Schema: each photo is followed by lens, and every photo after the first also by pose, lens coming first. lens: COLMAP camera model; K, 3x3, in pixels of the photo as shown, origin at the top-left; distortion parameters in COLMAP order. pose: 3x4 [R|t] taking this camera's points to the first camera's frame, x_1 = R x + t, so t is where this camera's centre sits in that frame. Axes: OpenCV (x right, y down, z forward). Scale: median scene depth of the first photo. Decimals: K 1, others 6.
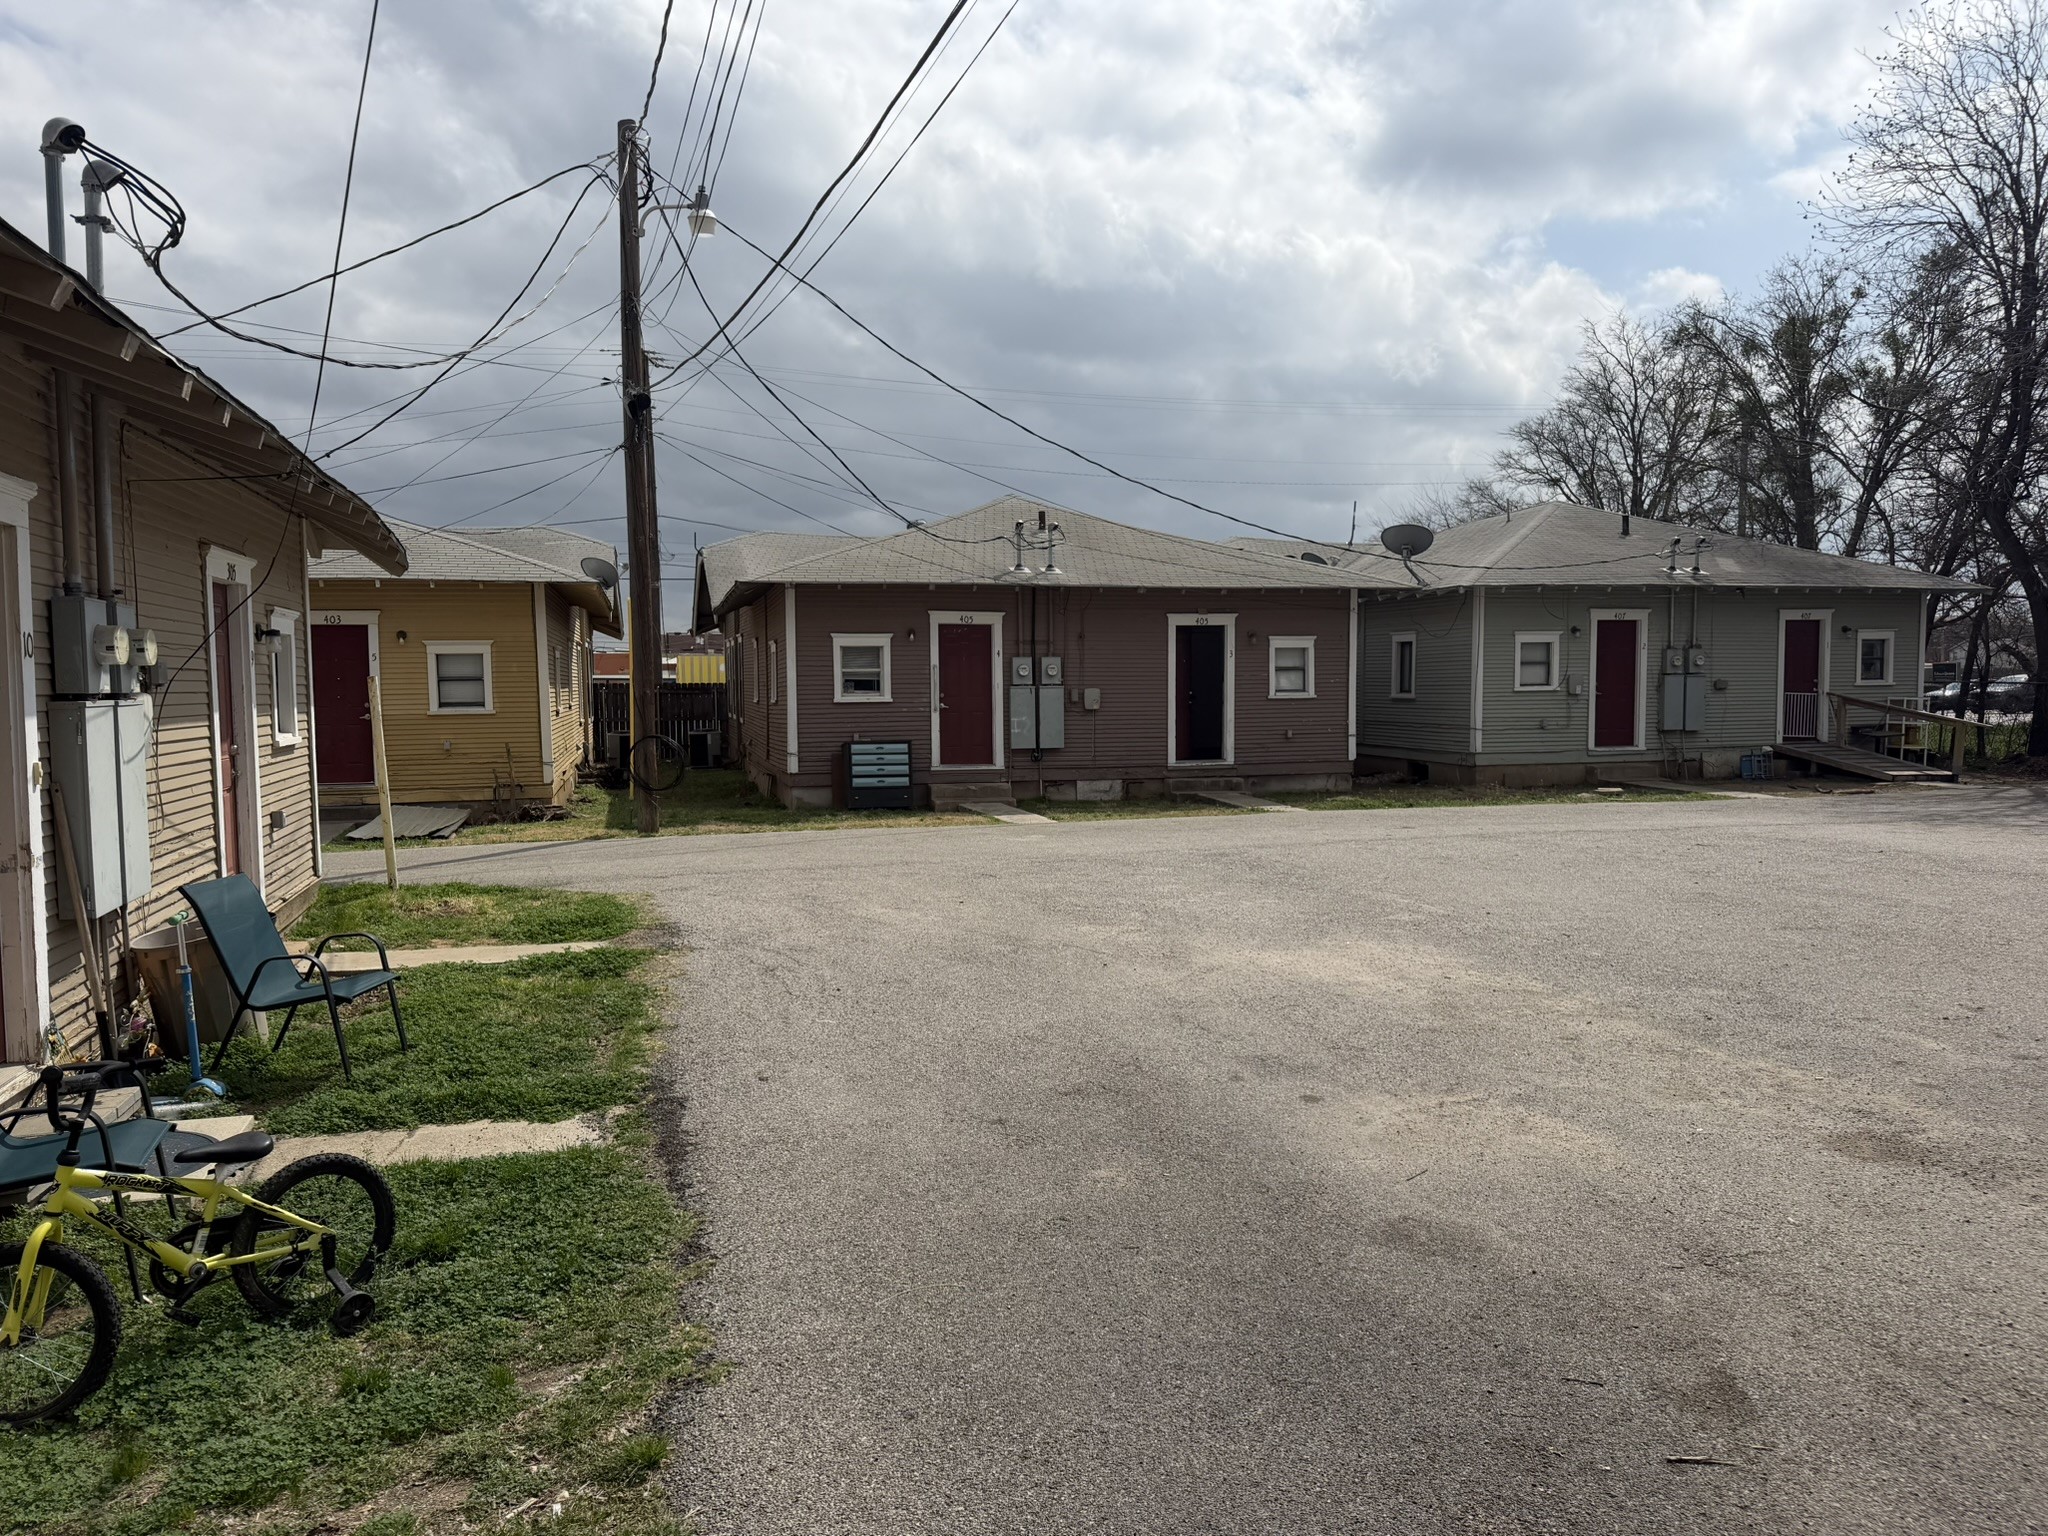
lens RADIAL K [[1488.7, 0, 1025.8], [0, 1488.7, 769.6], [0, 0, 1]] dist [0.069703, -0.046653]
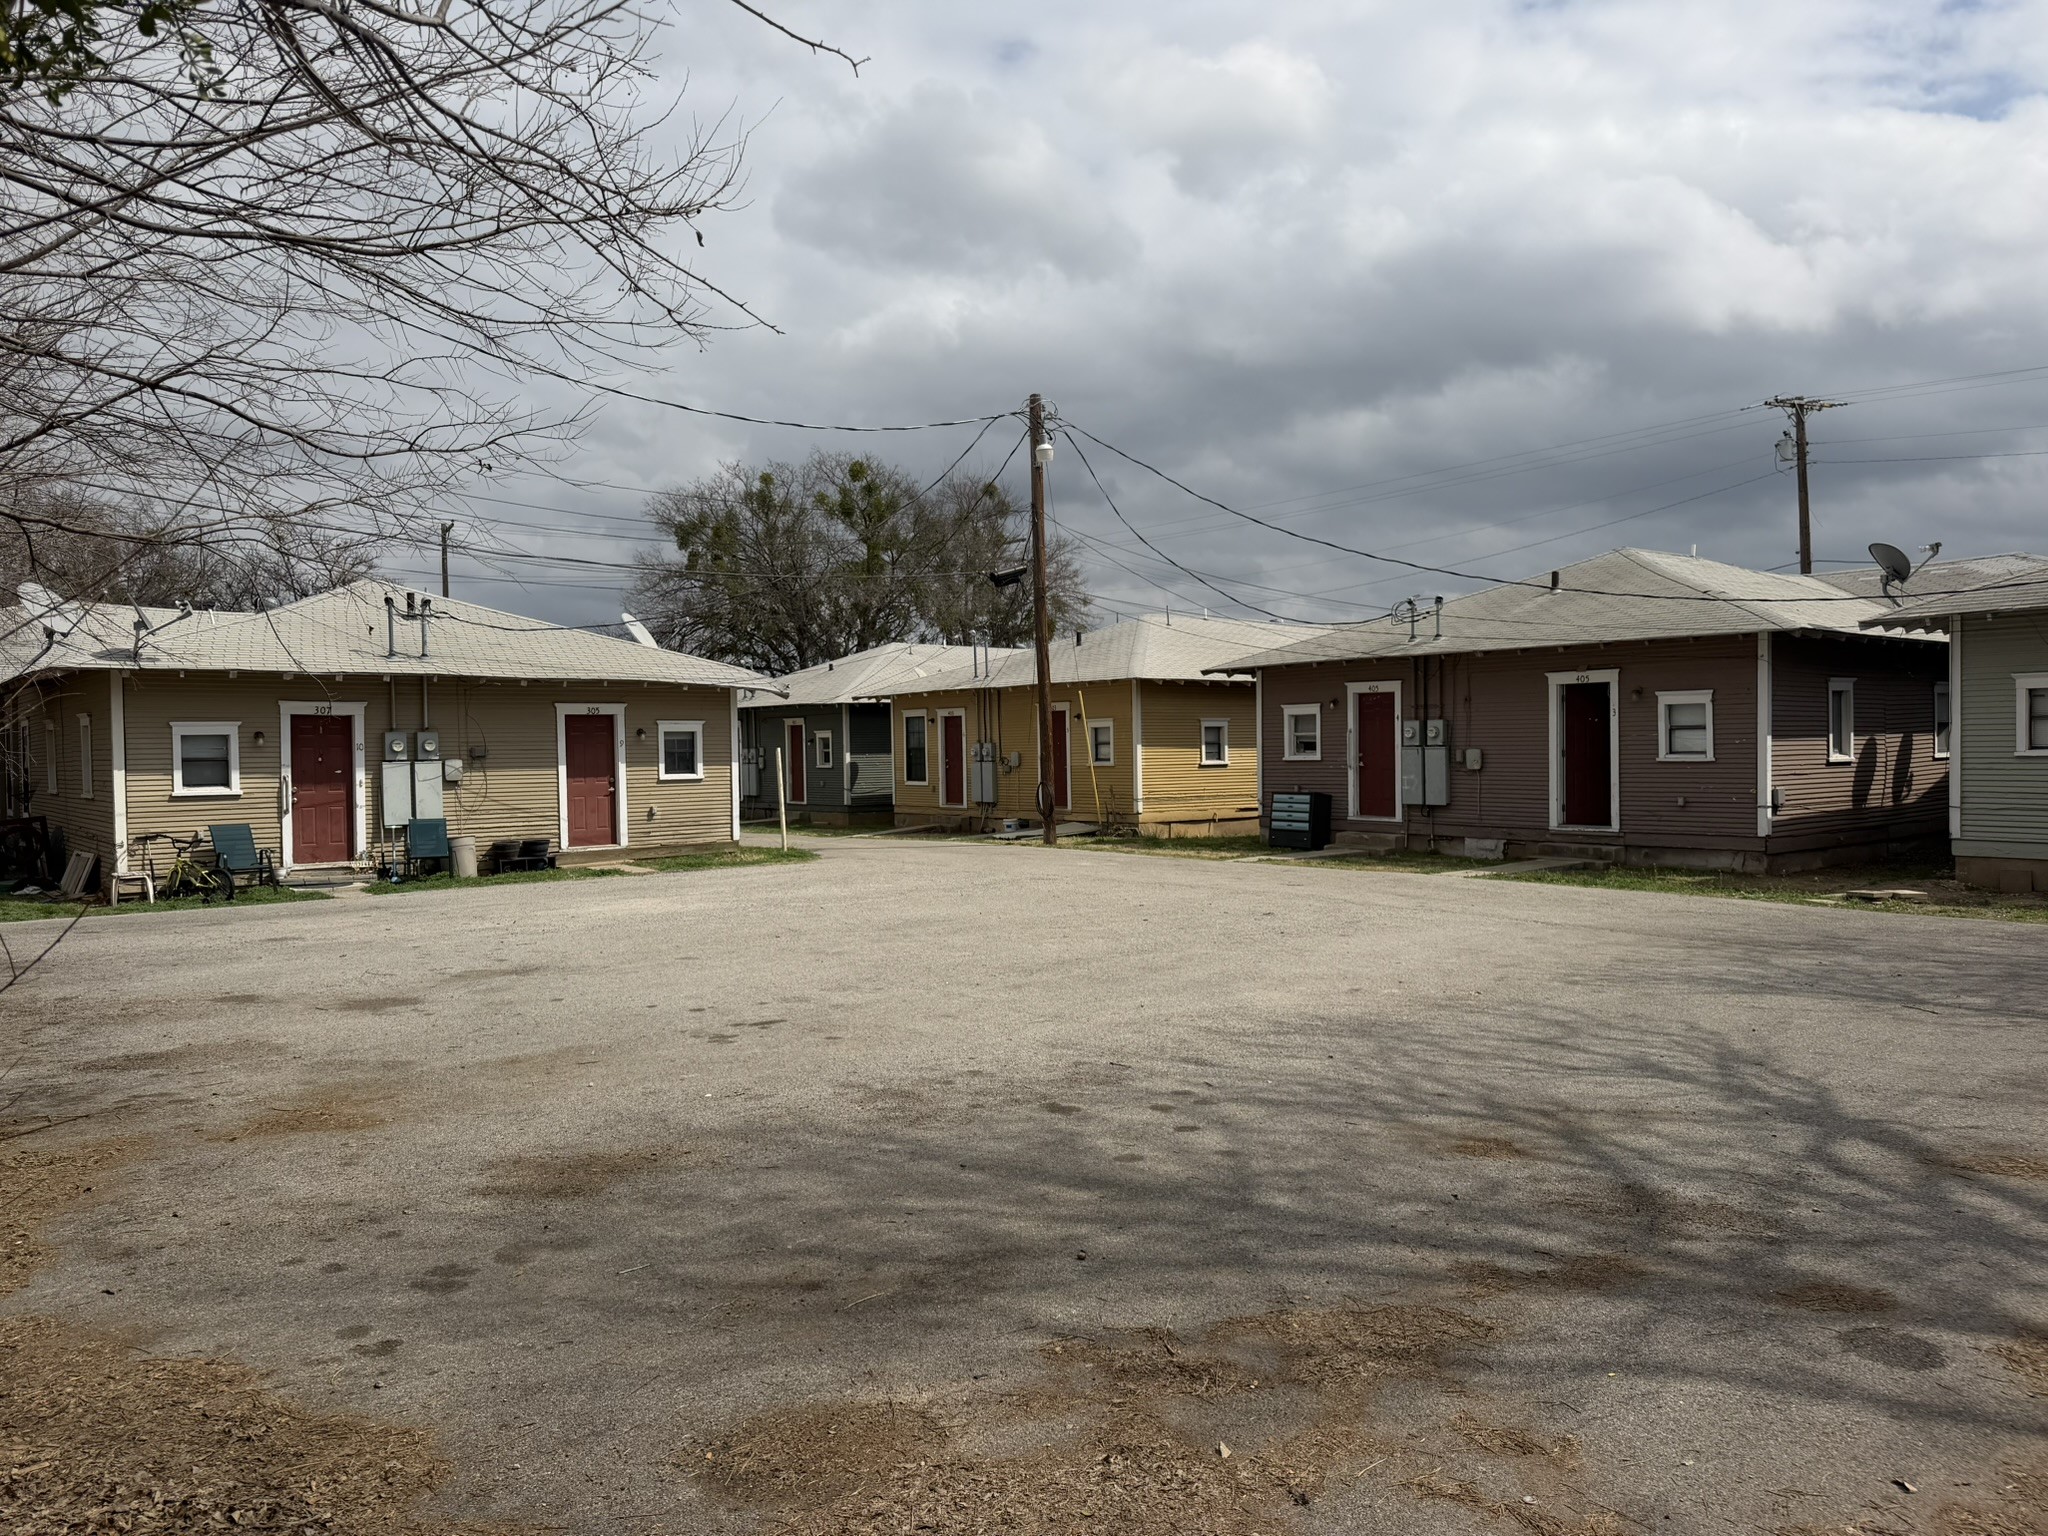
lens RADIAL K [[1488.7, 0, 1031.4], [0, 1488.7, 767.0], [0, 0, 1]] dist [0.069703, -0.046653]
pose [[0.380414, 0.017734, -0.924646, 0.898312], [-0.040480, 0.999177, 0.002509, -0.032521], [0.923930, 0.036475, 0.380818, 0.321327]]
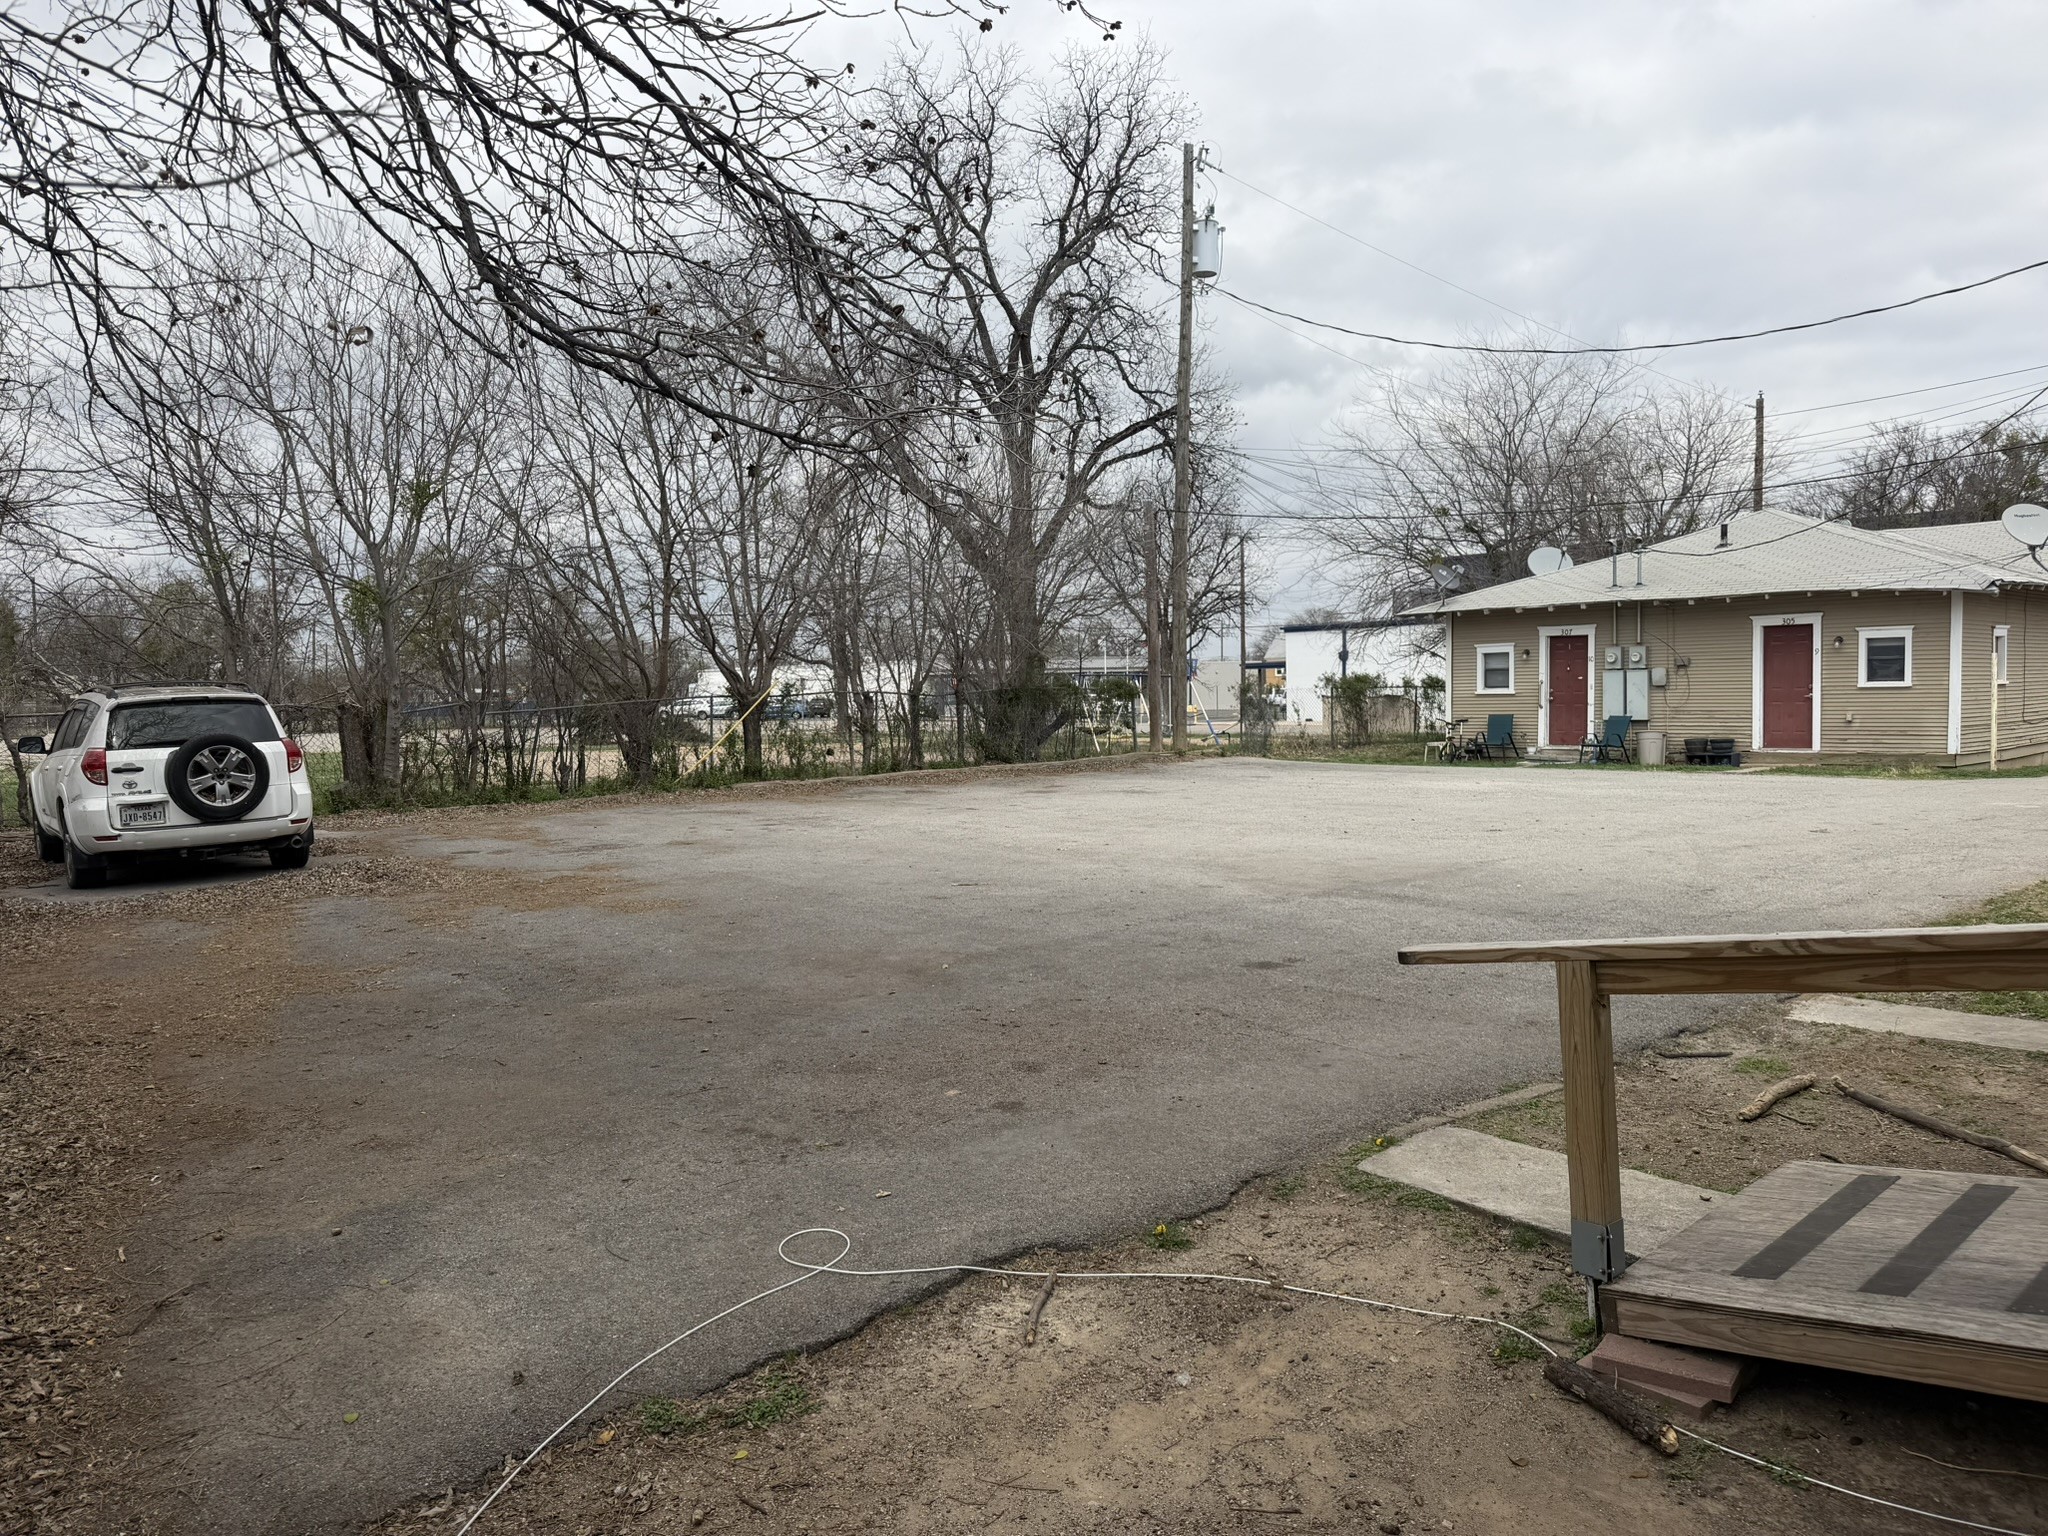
lens RADIAL K [[1488.7, 0, 1028.7], [0, 1488.7, 785.1], [0, 0, 1]] dist [0.069703, -0.046653]
pose [[-0.914950, 0.055624, -0.399716, 0.783740], [0.007471, 0.992621, 0.121029, -0.076560], [0.403499, 0.107749, -0.908614, 1.254636]]
